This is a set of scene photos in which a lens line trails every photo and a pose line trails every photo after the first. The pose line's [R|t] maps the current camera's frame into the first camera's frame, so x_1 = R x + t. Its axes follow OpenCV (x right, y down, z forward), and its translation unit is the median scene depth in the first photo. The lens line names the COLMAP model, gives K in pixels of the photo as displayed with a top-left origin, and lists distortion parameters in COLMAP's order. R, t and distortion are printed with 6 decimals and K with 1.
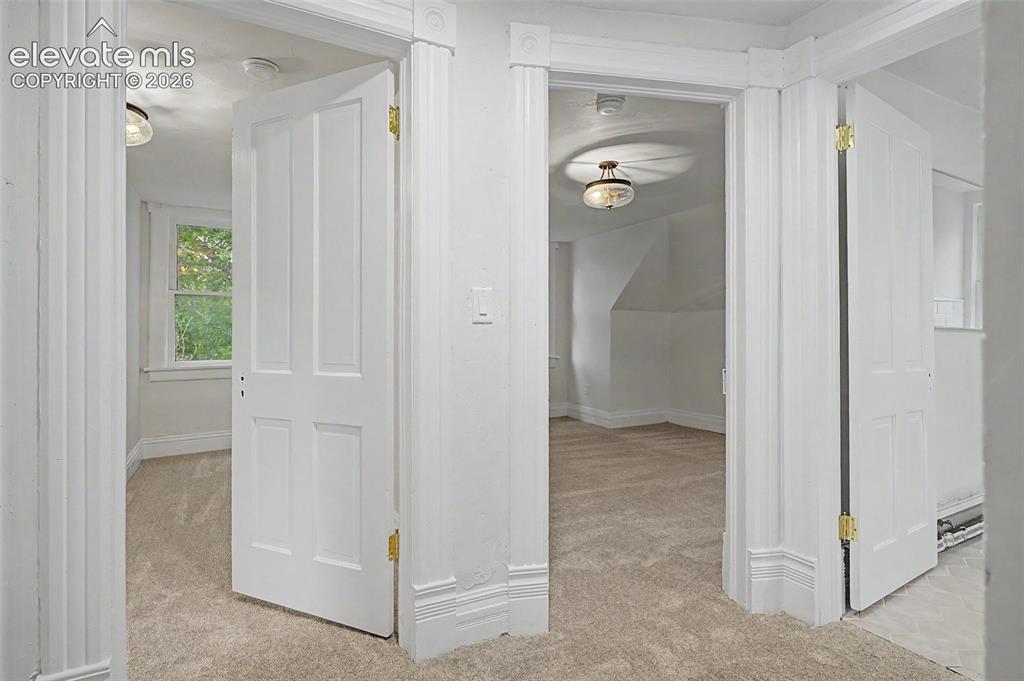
lens RADIAL K [[508.4, 0, 511.8], [0, 508.4, 334.5], [0, 0, 1]] dist [0.014123, -0.000007]
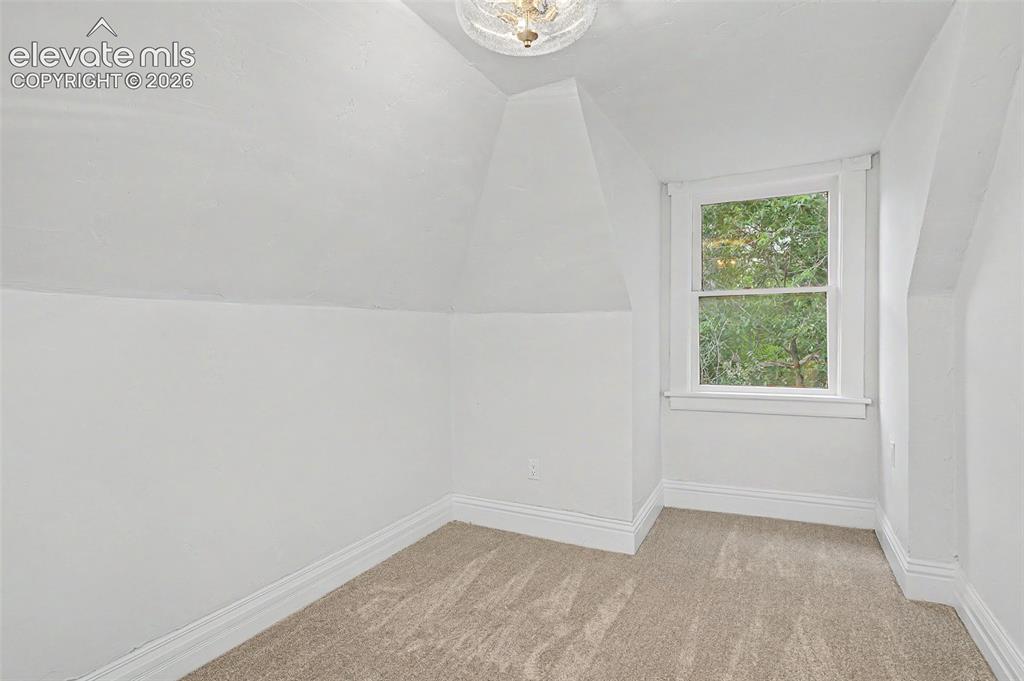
lens RADIAL K [[512.0, 0, 510.6], [0, 512.0, 336.0], [0, 0, 1]] dist [-0.000364, -0.000349]
pose [[0.551543, 0.003996, -0.834137, -0.182457], [0.015309, 0.999772, 0.014913, -0.037022], [0.834006, -0.020995, 0.551356, 0.356528]]
